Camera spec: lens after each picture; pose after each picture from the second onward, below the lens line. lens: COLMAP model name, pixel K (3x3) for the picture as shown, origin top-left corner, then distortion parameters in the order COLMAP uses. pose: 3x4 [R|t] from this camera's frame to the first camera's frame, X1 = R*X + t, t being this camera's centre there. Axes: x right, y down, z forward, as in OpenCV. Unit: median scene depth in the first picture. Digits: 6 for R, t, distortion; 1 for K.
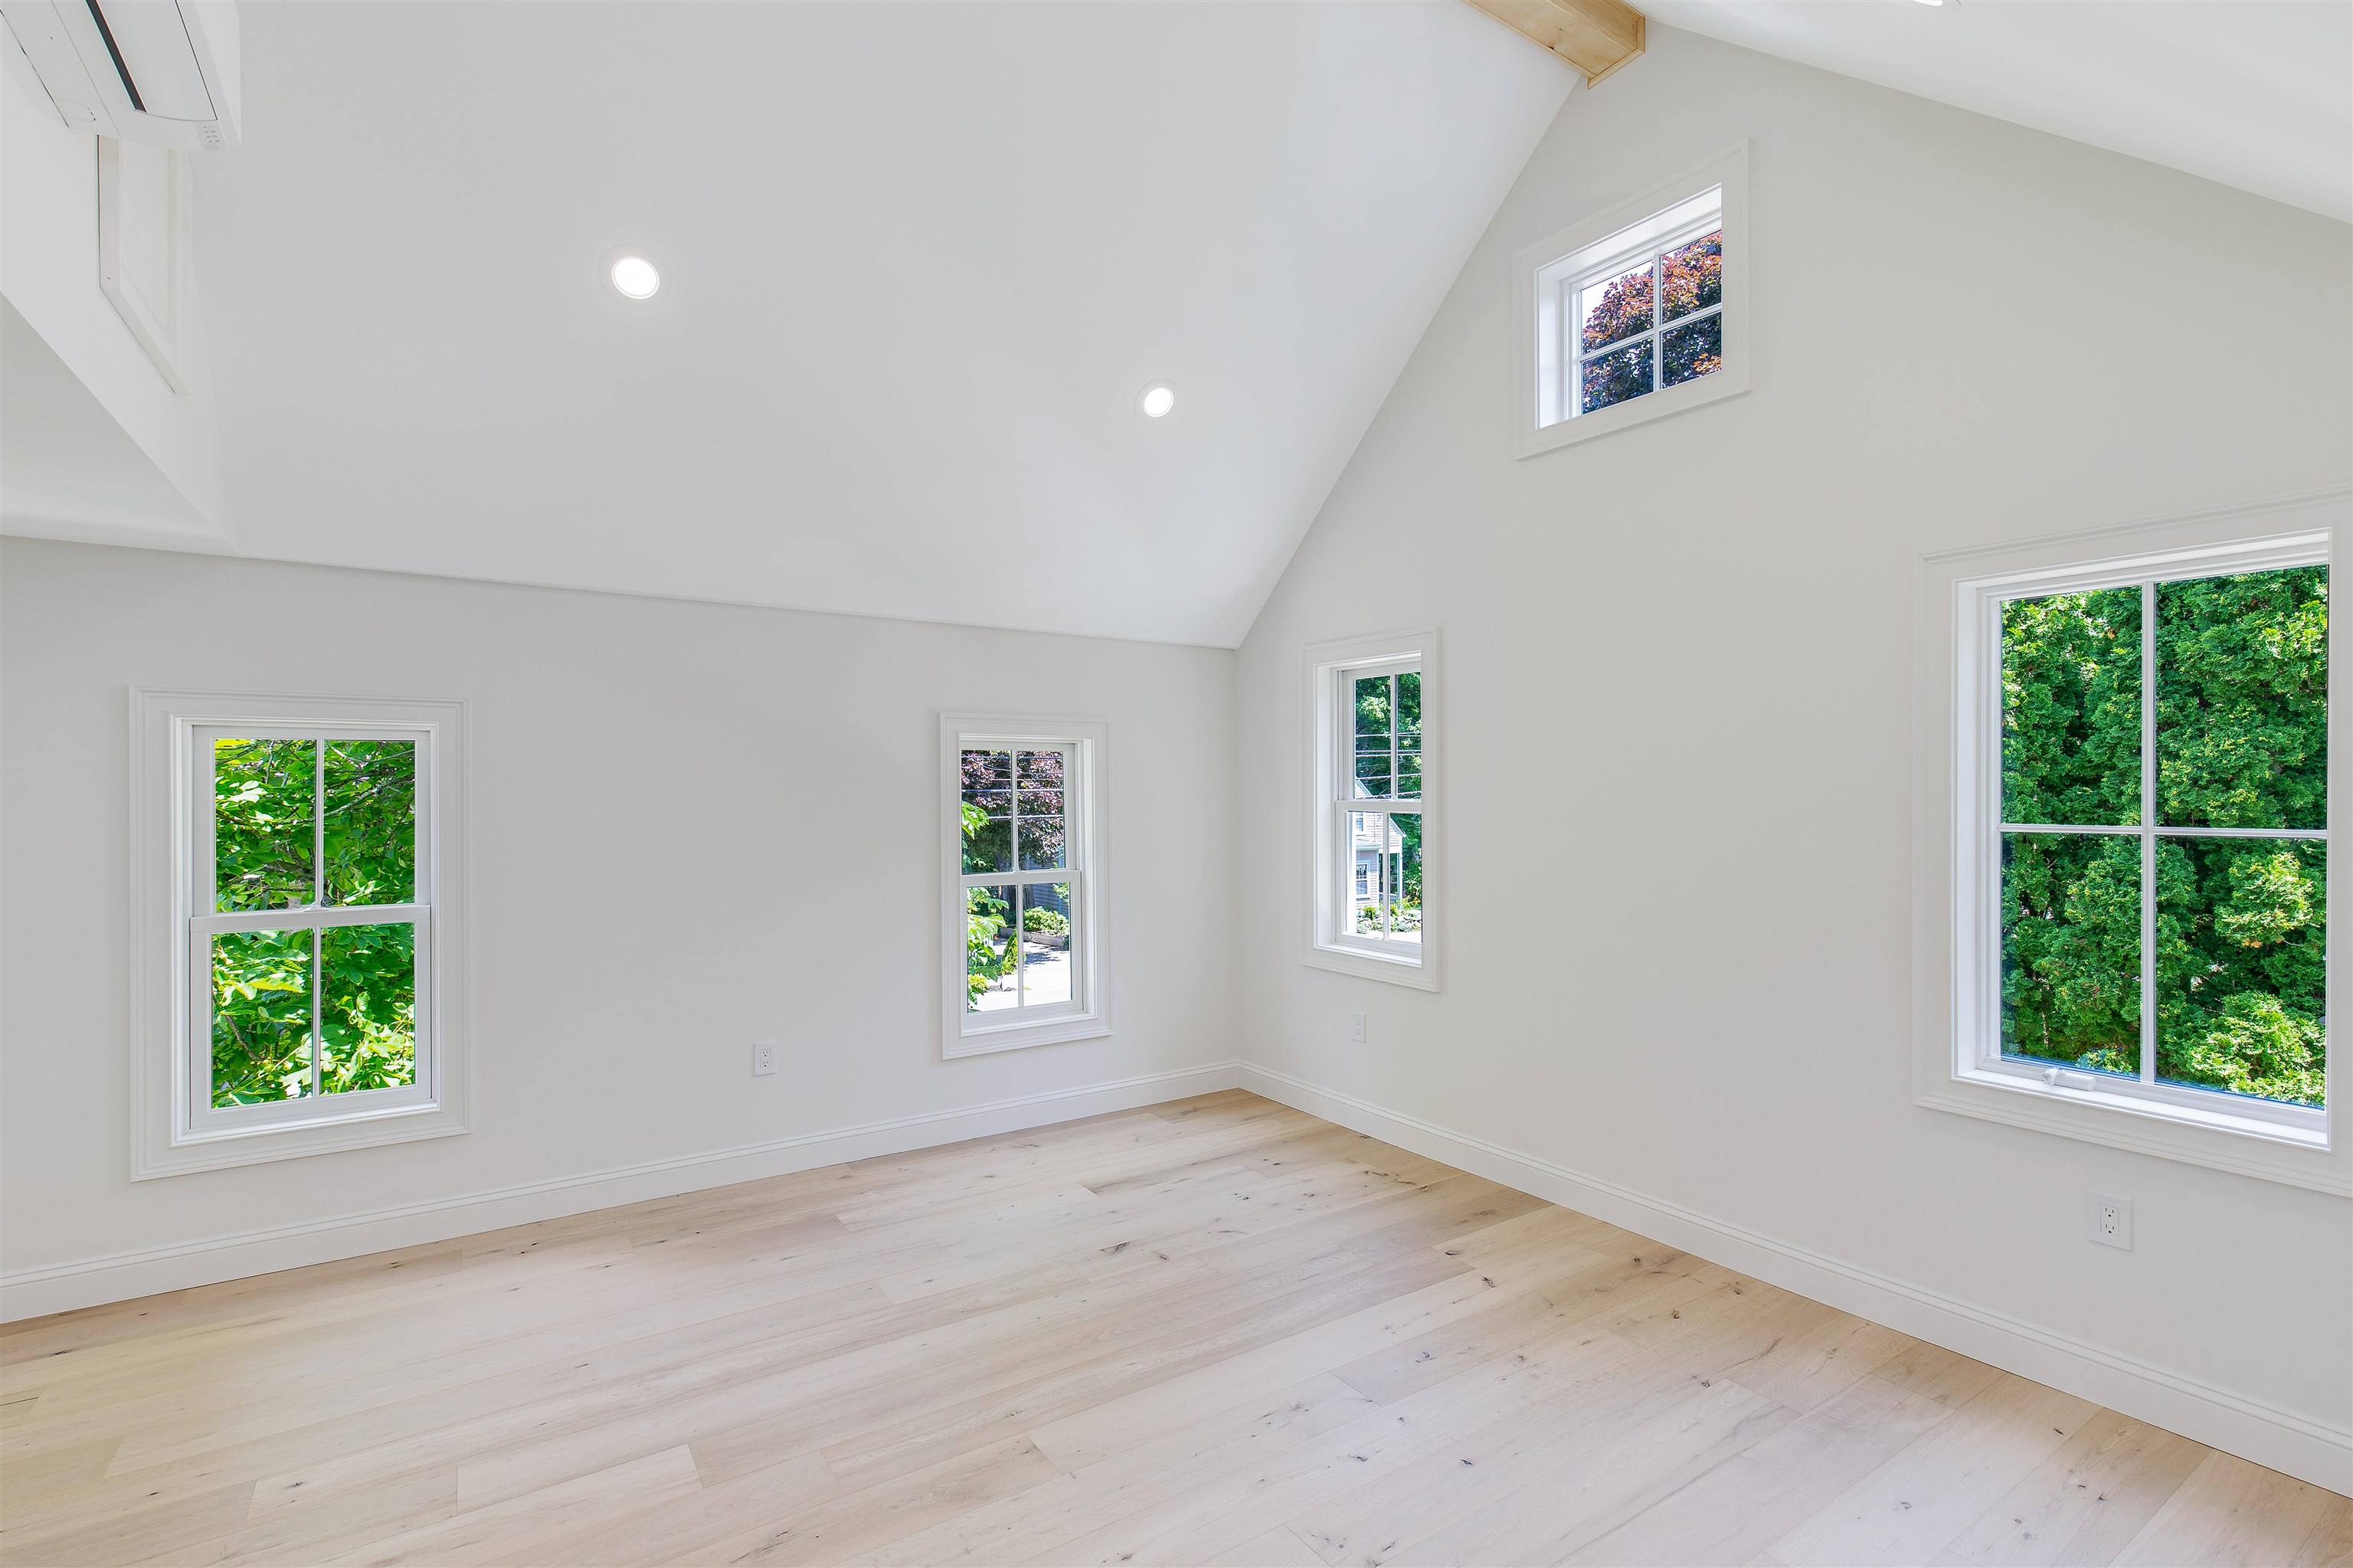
lens RADIAL K [[1079.7, 0, 1180.2], [0, 1079.7, 781.1], [0, 0, 1]] dist [-0.004273, 0.000486]
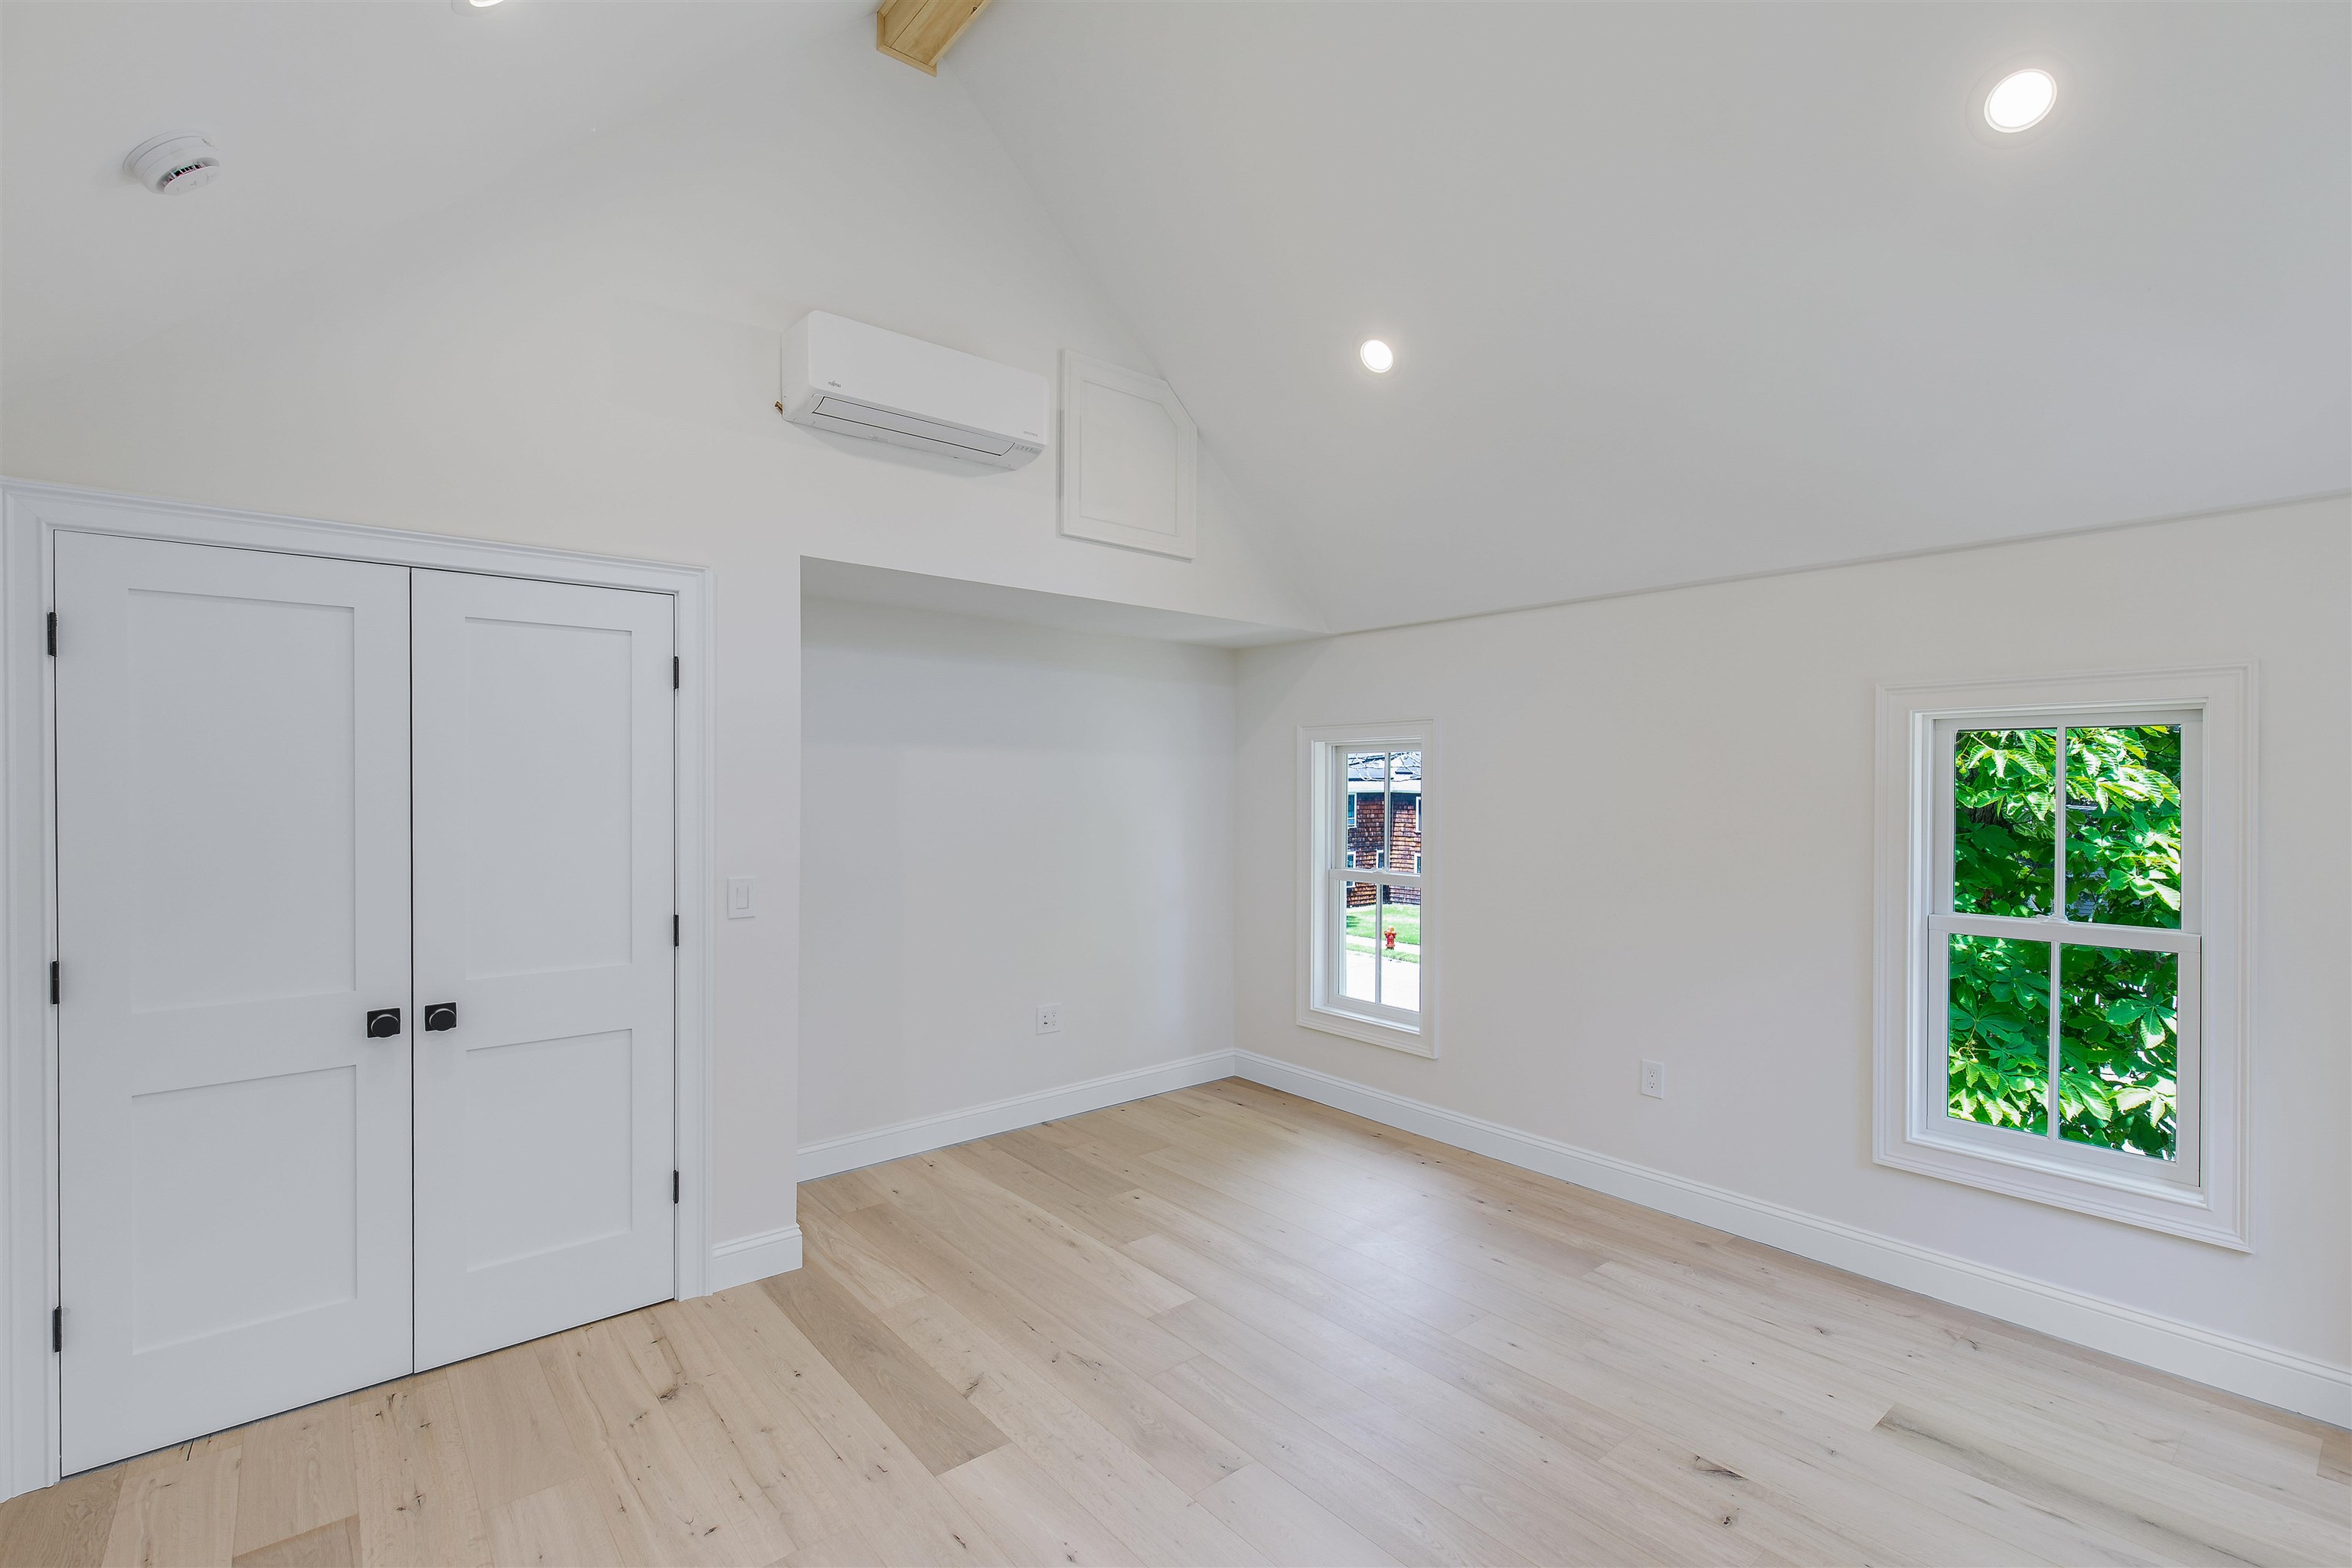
lens RADIAL K [[1079.2, 0, 1182.2], [0, 1079.2, 783.1], [0, 0, 1]] dist [-0.004273, 0.000486]
pose [[0.117767, 0.011724, -0.992972, 0.526654], [0.002620, 0.999923, 0.012116, -0.008329], [0.993038, -0.004028, 0.117727, 0.543085]]
